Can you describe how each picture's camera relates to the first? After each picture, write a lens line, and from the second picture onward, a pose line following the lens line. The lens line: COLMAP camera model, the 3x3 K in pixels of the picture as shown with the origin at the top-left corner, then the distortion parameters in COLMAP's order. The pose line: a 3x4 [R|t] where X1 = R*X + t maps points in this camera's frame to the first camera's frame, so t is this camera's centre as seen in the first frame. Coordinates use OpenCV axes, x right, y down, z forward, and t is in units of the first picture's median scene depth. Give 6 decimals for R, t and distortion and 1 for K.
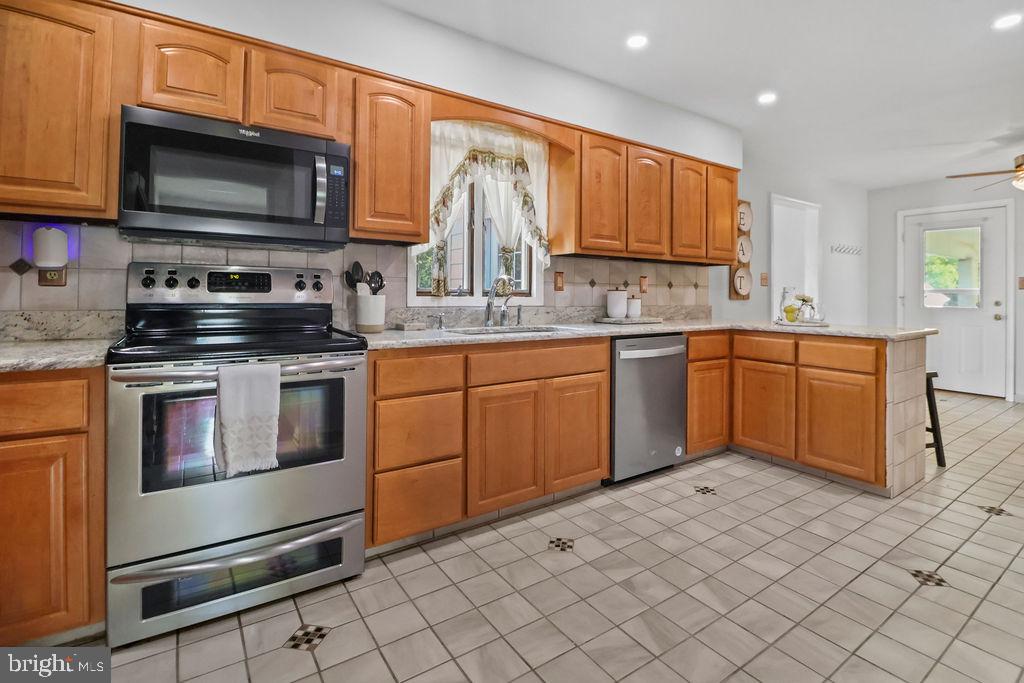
lens RADIAL K [[492.4, 0, 523.7], [0, 492.4, 296.4], [0, 0, 1]] dist [-0.010029, -0.009577]
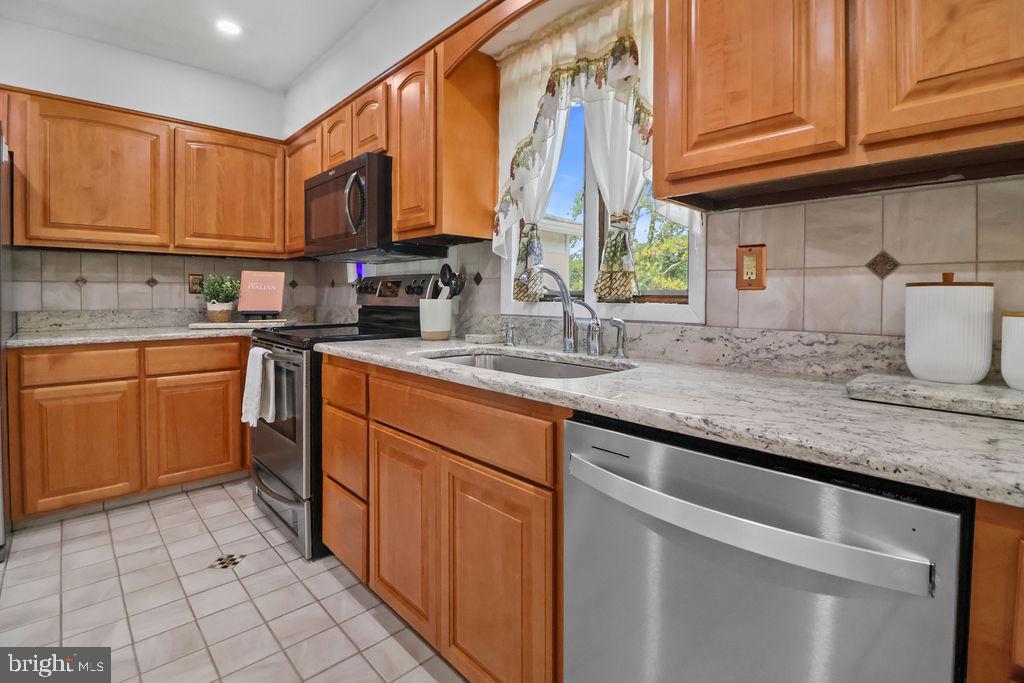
lens RADIAL K [[492.4, 0, 529.6], [0, 492.4, 305.8], [0, 0, 1]] dist [-0.010029, -0.009577]
pose [[0.151413, 0.015290, -0.988352, 0.477601], [-0.002338, 0.999883, 0.015111, -0.004001], [0.988468, 0.000023, 0.151431, 0.797470]]
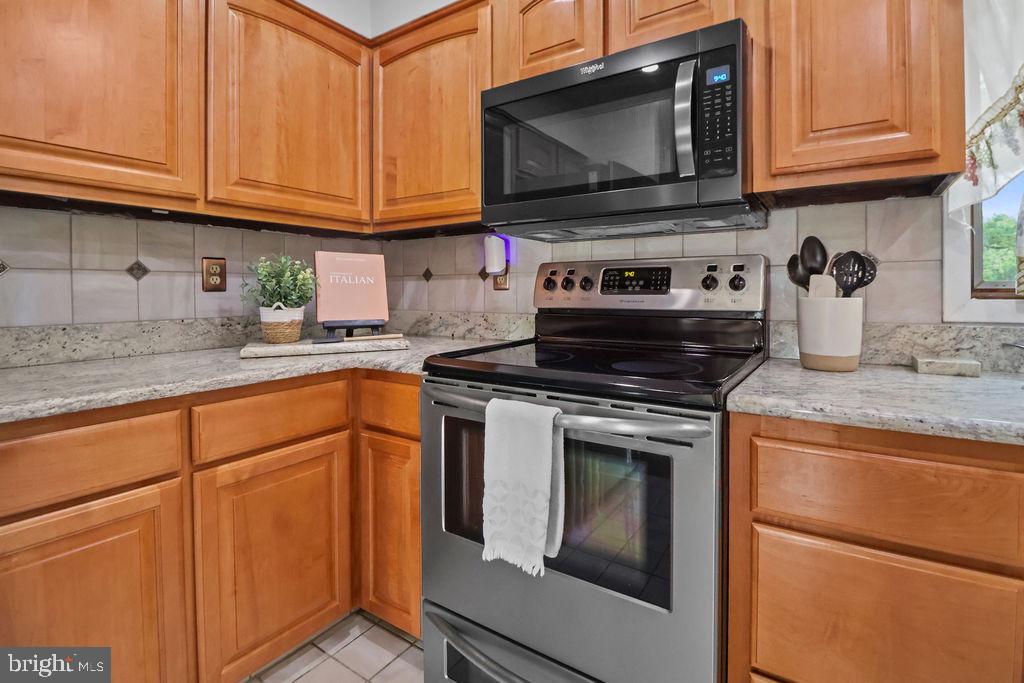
lens RADIAL K [[492.4, 0, 535.7], [0, 492.4, 300.5], [0, 0, 1]] dist [-0.010029, -0.009577]
pose [[0.371941, 0.007672, -0.928225, 0.040531], [0.006659, 0.999918, 0.010933, -0.005739], [0.928232, -0.010248, 0.371860, 0.403673]]
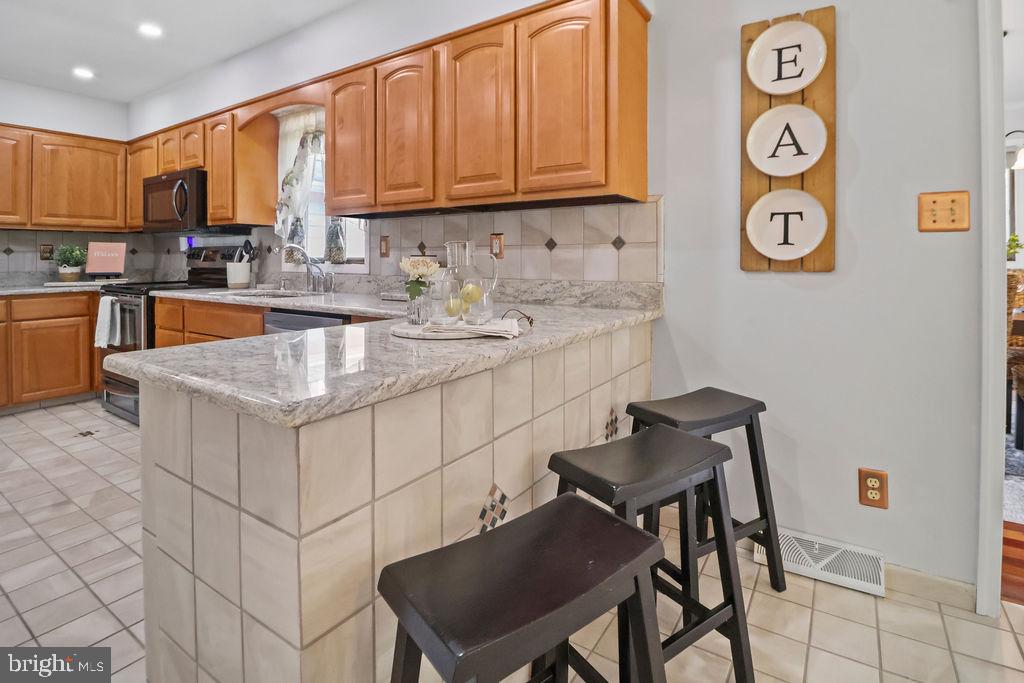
lens RADIAL K [[492.4, 0, 538.1], [0, 492.4, 261.3], [0, 0, 1]] dist [-0.010029, -0.009577]
pose [[0.389805, -0.000262, -0.920897, 1.040027], [0.004320, 0.999989, 0.001545, -0.004690], [0.920887, -0.004580, 0.389802, 0.962915]]
